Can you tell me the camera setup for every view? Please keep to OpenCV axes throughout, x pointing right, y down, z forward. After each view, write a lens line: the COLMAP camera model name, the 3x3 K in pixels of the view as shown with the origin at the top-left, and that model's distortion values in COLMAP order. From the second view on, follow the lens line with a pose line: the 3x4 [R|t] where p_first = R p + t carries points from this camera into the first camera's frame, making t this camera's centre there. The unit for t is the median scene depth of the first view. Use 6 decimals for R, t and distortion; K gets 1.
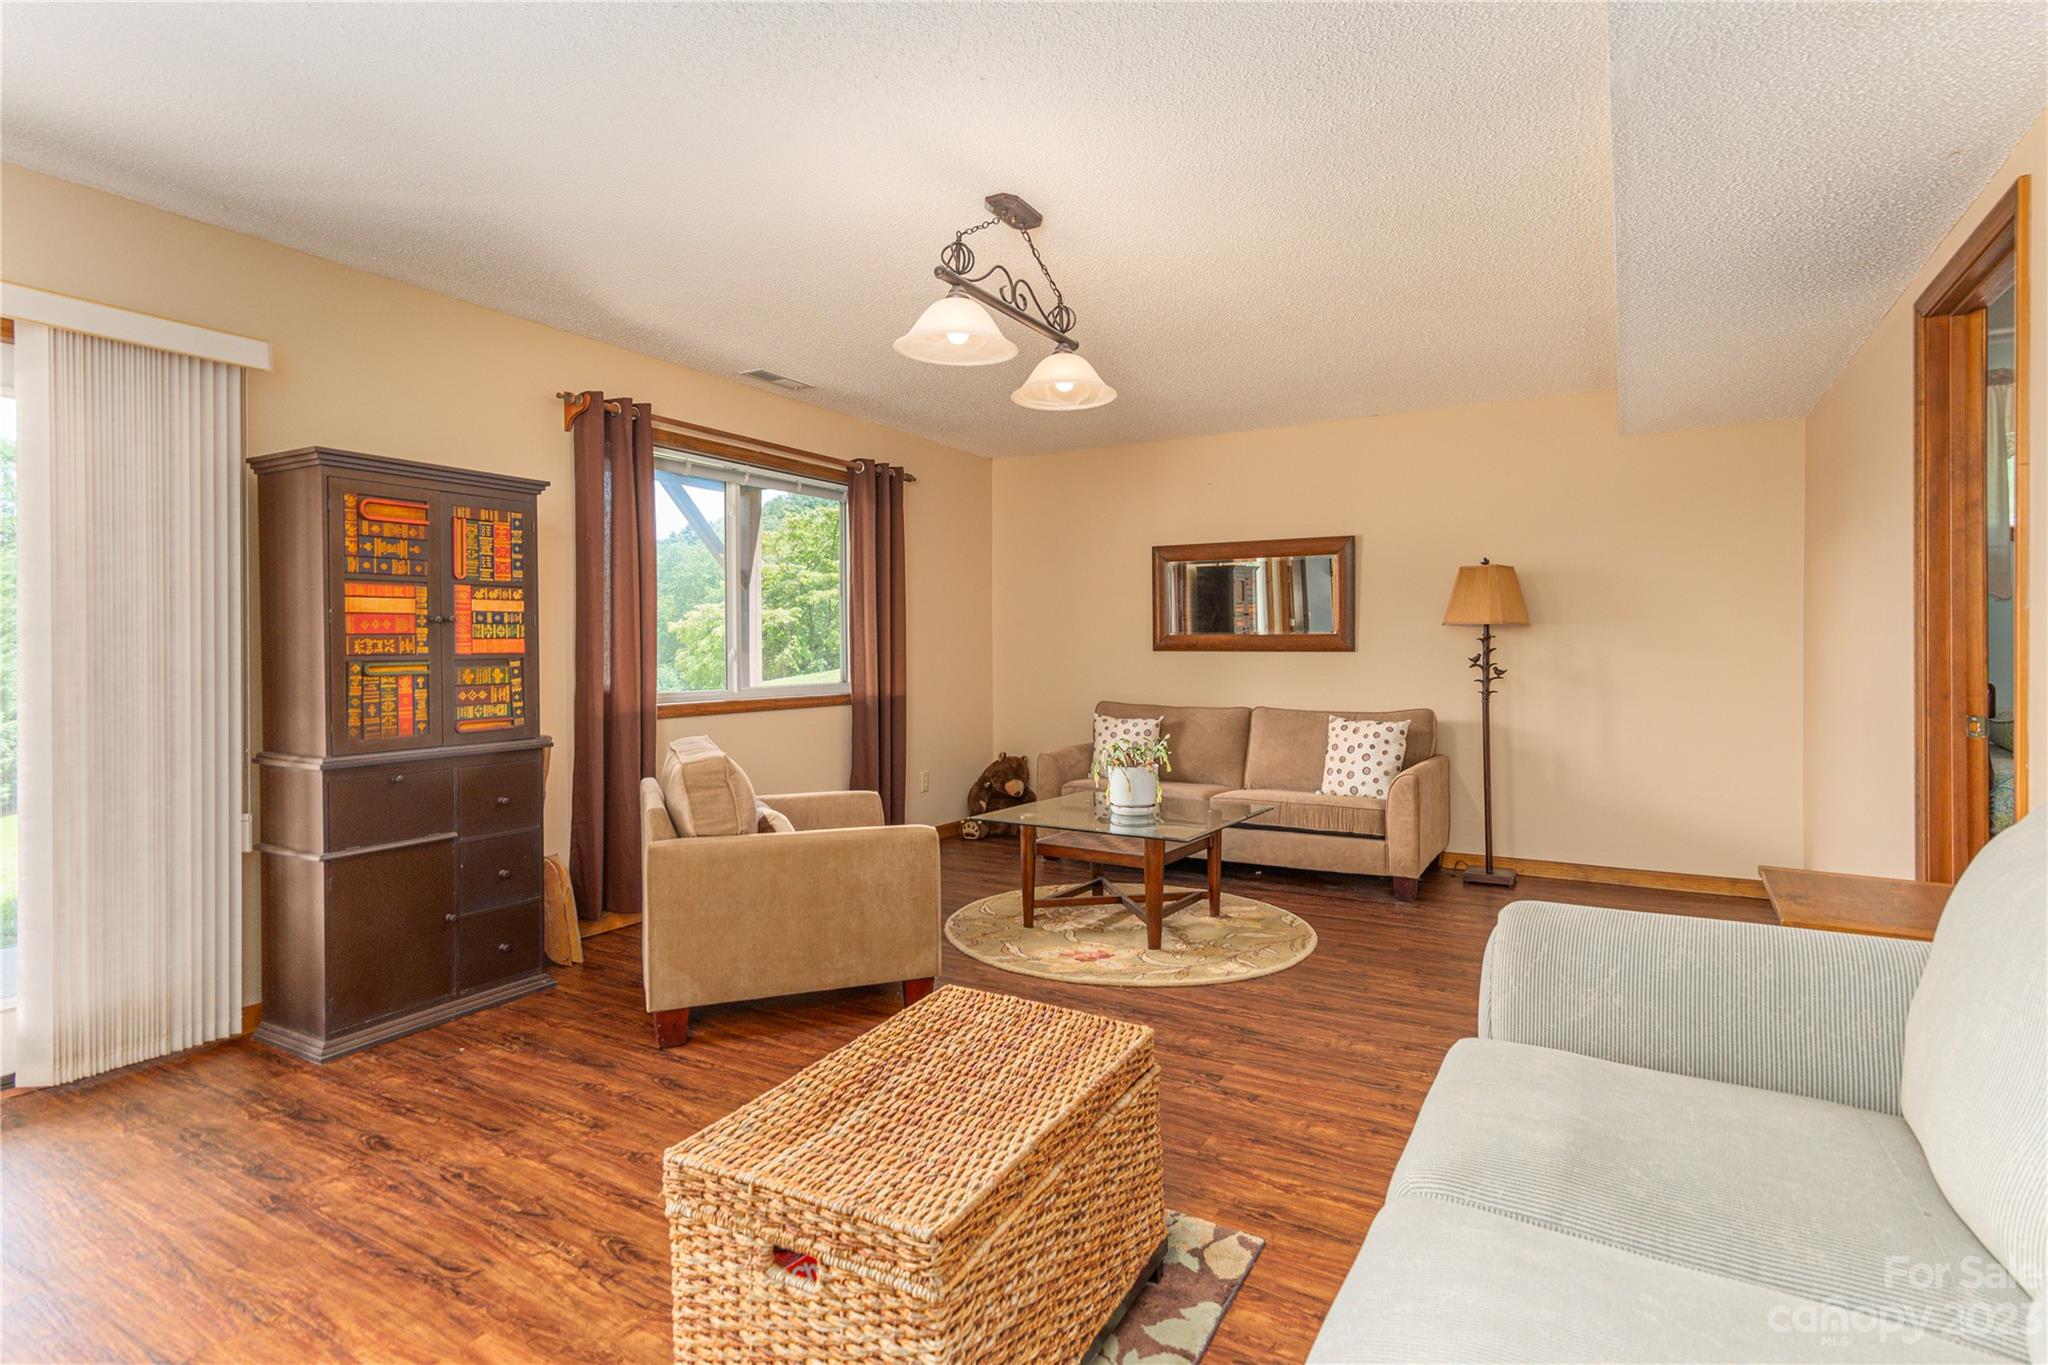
lens RADIAL K [[1003.2, 0, 1019.3], [0, 1003.2, 646.1], [0, 0, 1]] dist [0.012731, -0.001789]
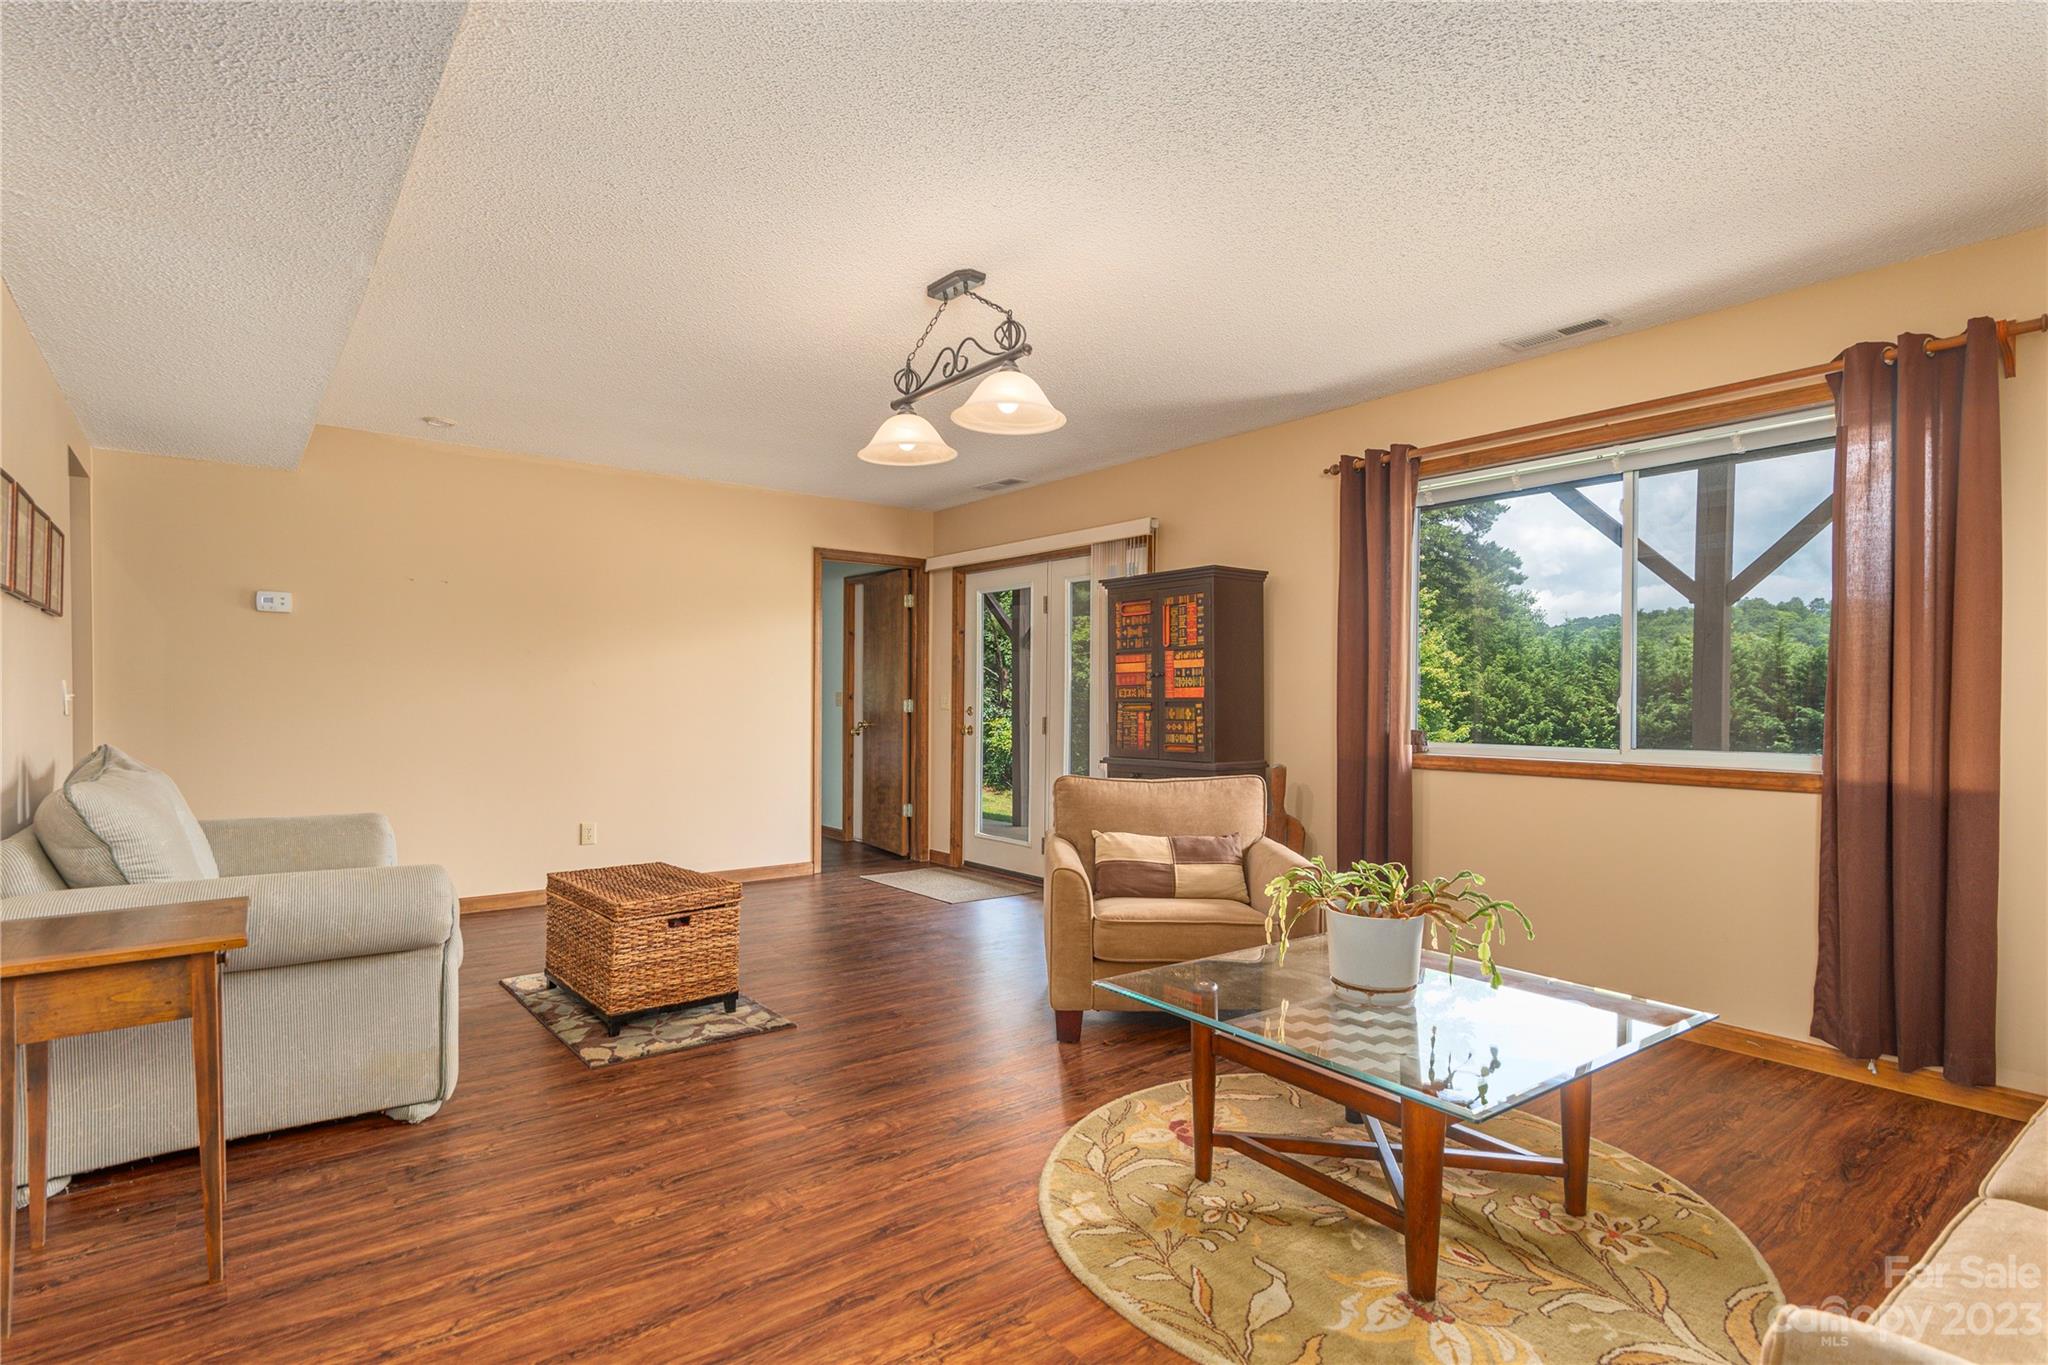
lens RADIAL K [[1003.2, 0, 1014.9], [0, 1003.2, 708.3], [0, 0, 1]] dist [0.012731, -0.001789]
pose [[-0.351545, 0.011966, -0.936095, 0.882384], [-0.000044, 0.999918, 0.012798, 0.004070], [0.936171, 0.004541, -0.351515, 1.294621]]
